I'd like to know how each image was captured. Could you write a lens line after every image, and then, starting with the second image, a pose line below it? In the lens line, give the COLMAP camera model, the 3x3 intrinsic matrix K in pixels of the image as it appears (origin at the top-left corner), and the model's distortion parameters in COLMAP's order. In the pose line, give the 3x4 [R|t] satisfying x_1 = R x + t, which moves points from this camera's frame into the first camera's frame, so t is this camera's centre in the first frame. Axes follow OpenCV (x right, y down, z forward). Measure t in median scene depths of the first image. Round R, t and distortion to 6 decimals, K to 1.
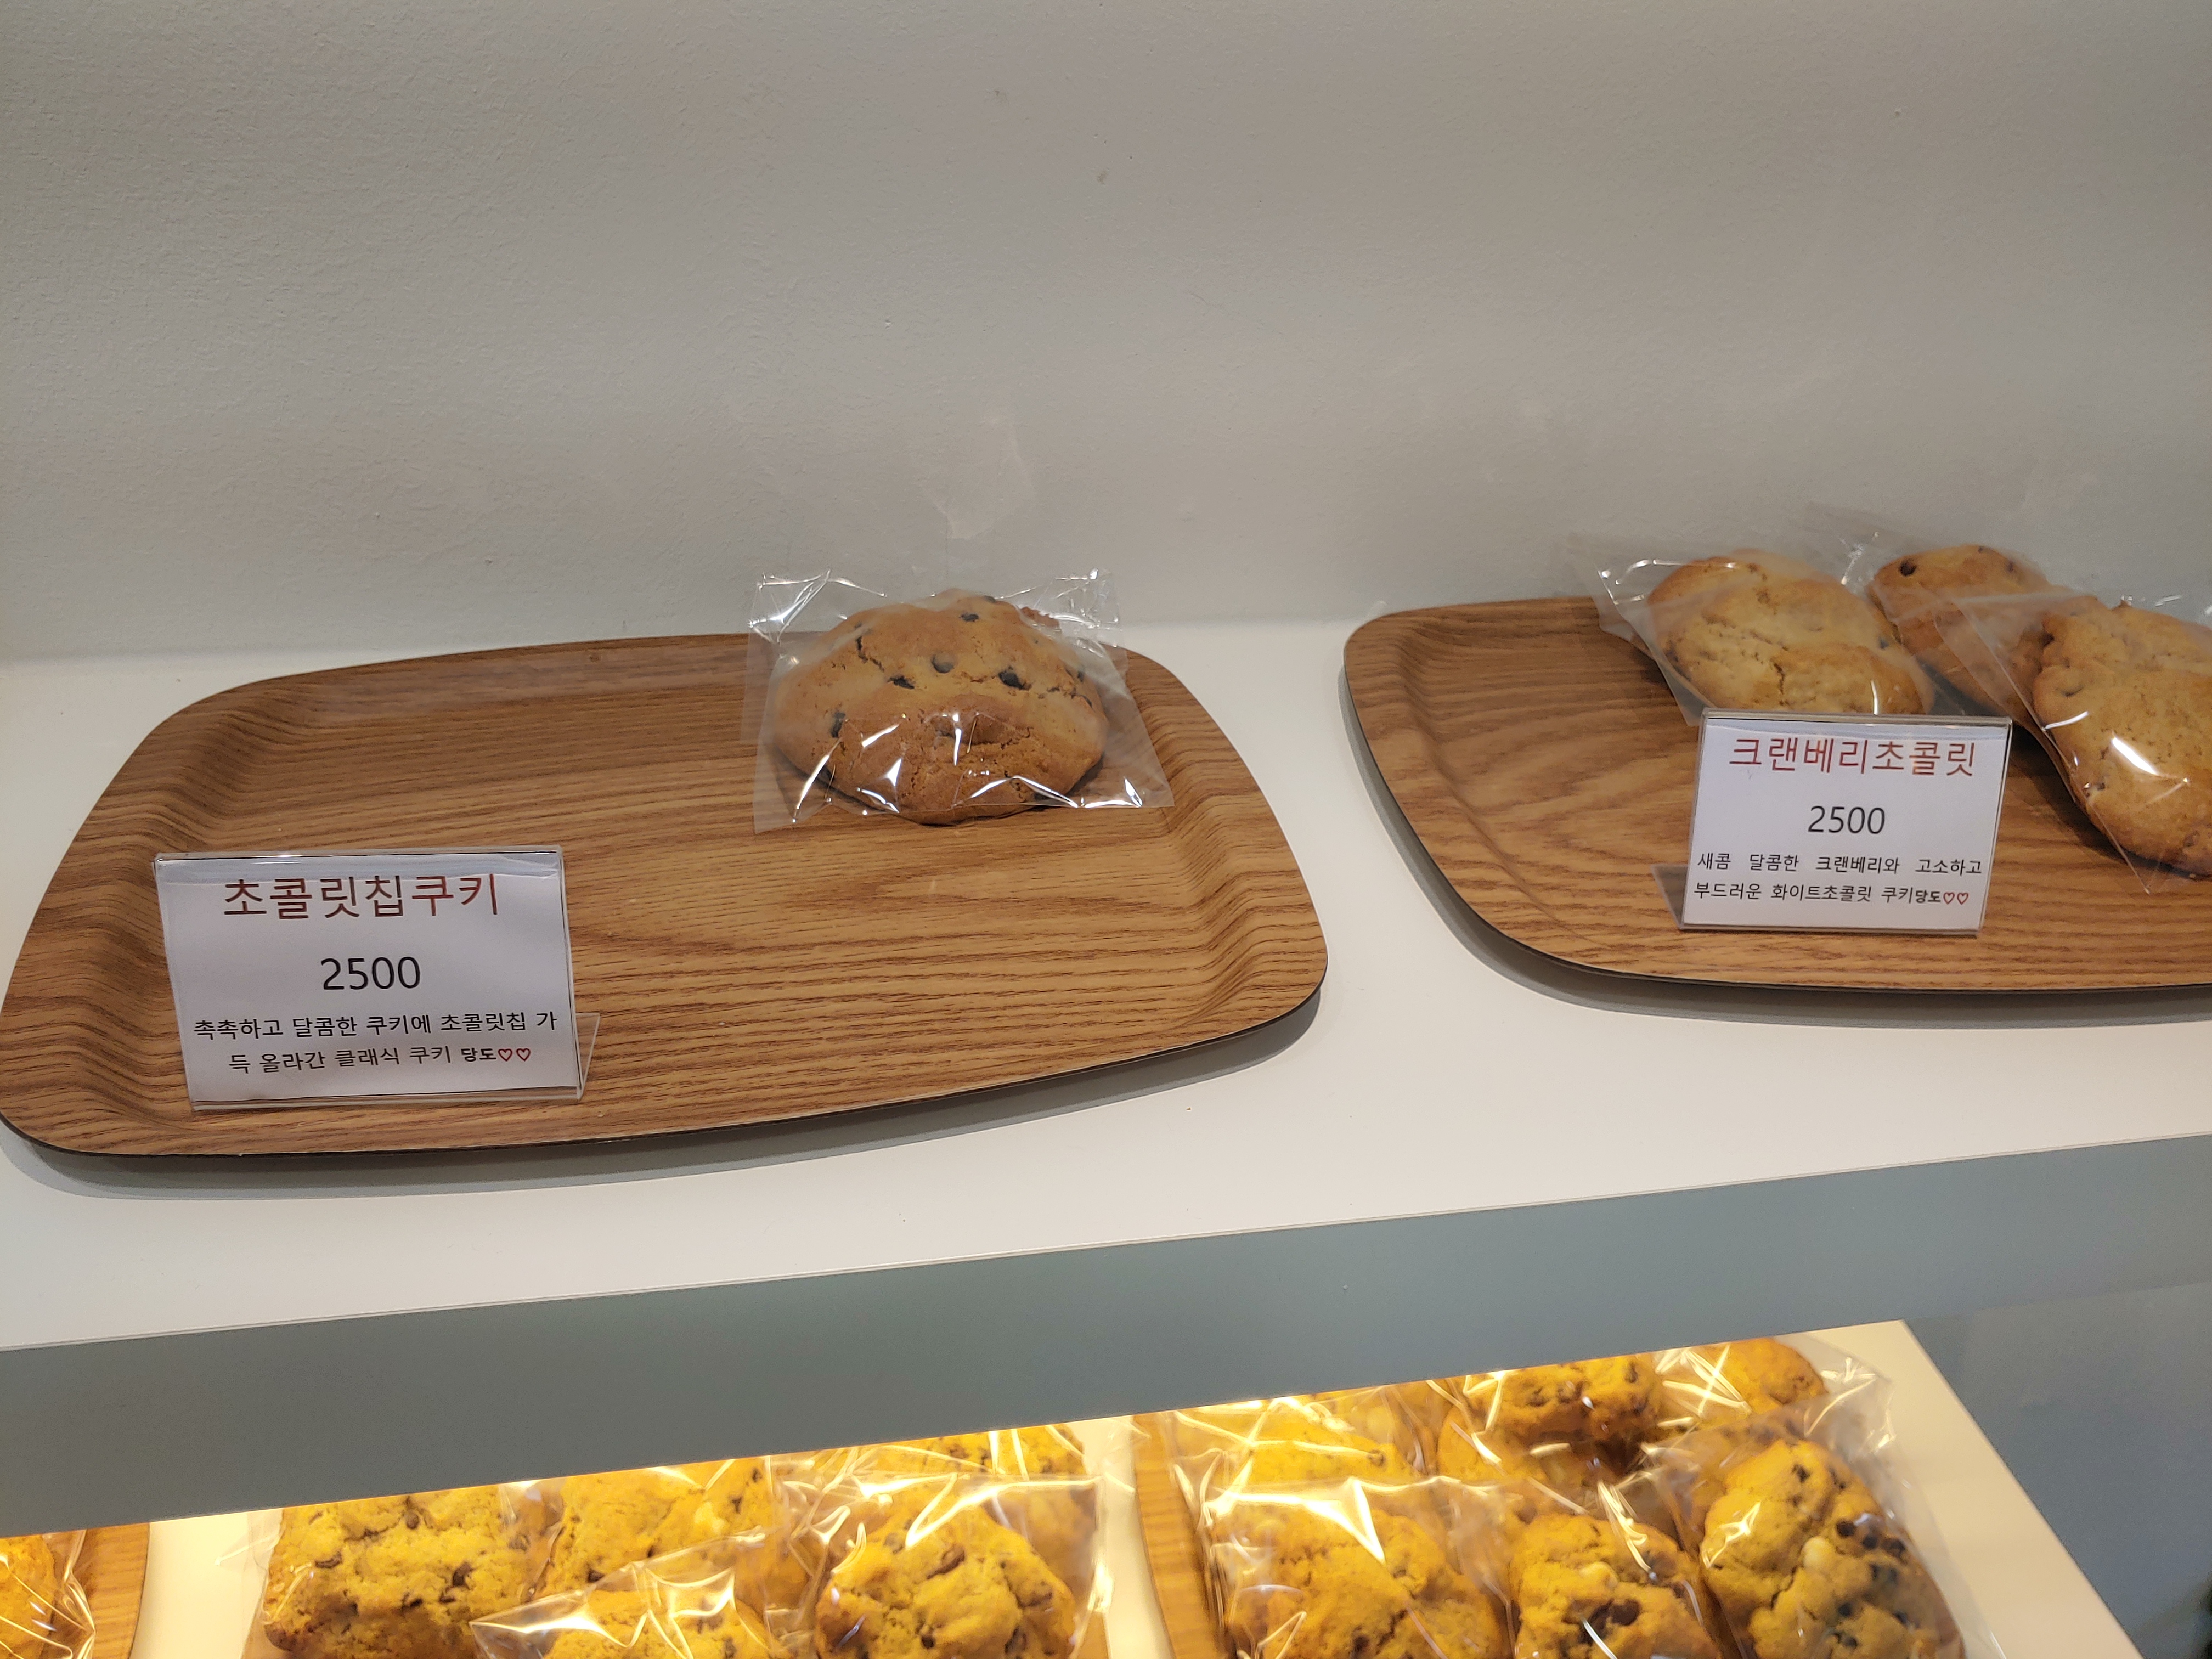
lens RADIAL K [[1852.8, 0, 1106.0], [0, 1852.8, 829.5], [0, 0, 1]] dist [-0.012876, -0.002909]
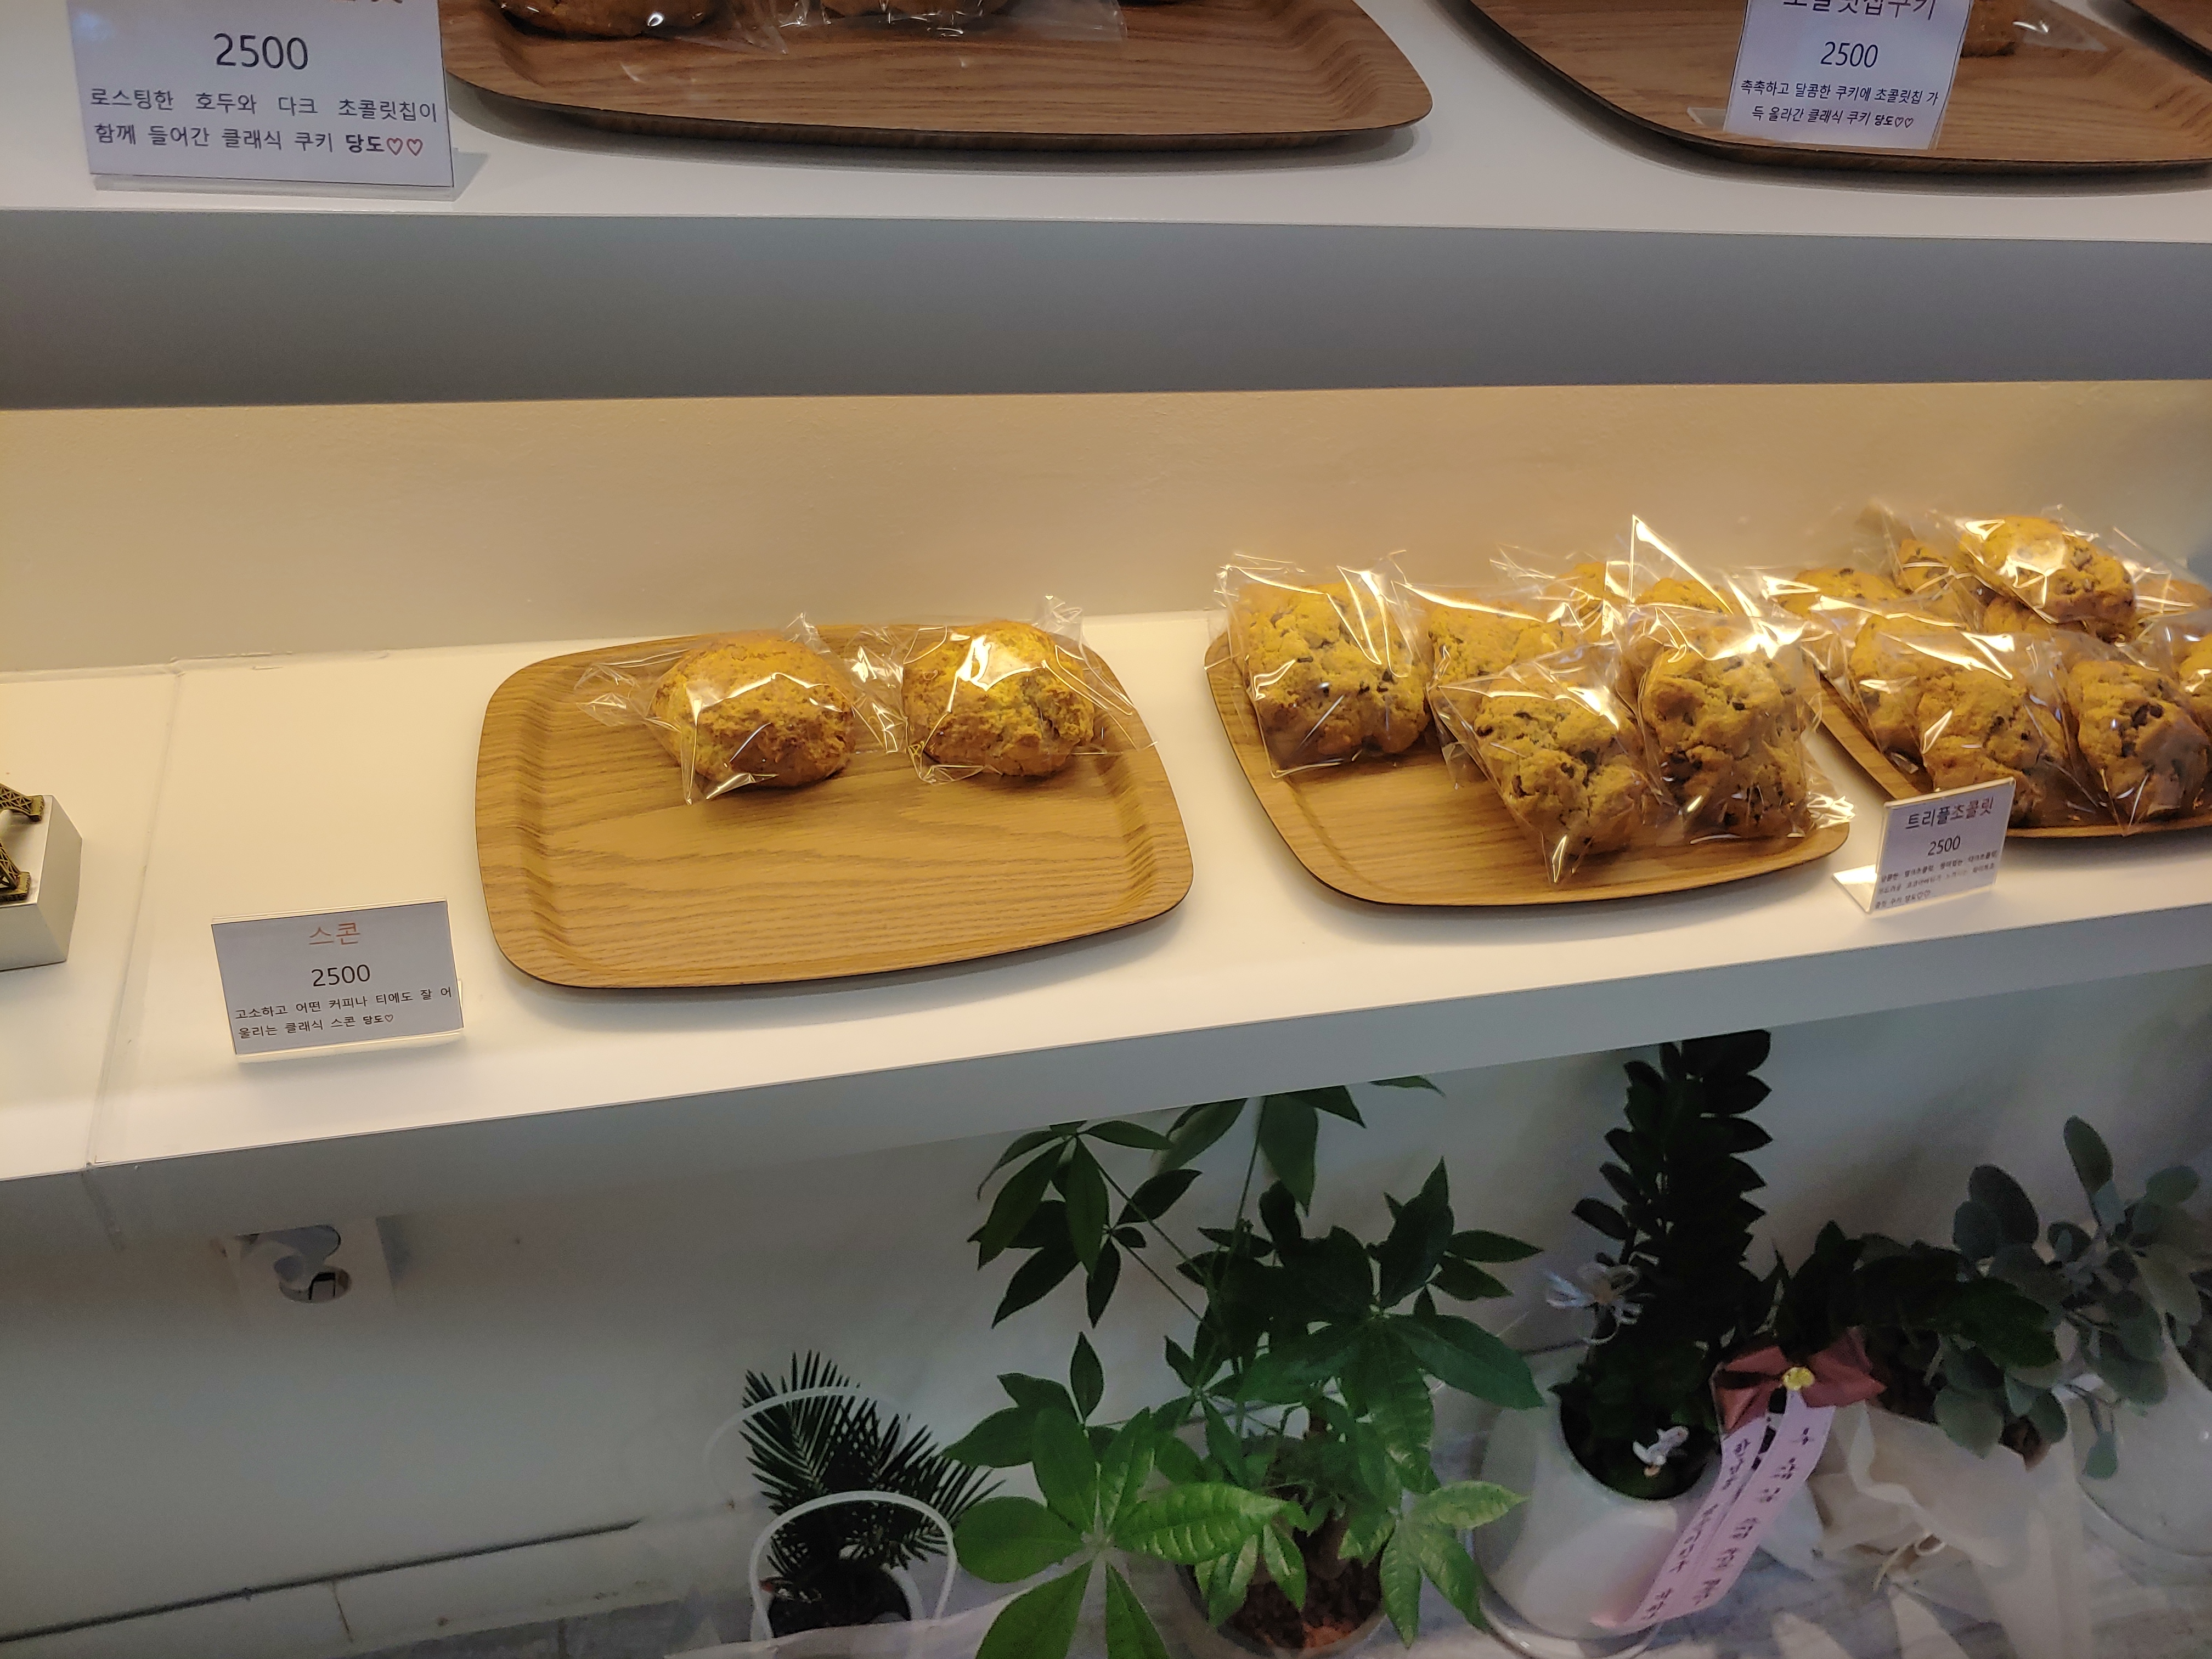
lens RADIAL K [[1852.8, 0, 1106.0], [0, 1852.8, 829.5], [0, 0, 1]] dist [-0.012876, -0.002909]
pose [[0.992485, -0.000584, 0.122363, -0.734320], [-0.021478, 0.983632, 0.178903, 0.277233], [-0.120465, -0.180186, 0.976228, -0.349696]]
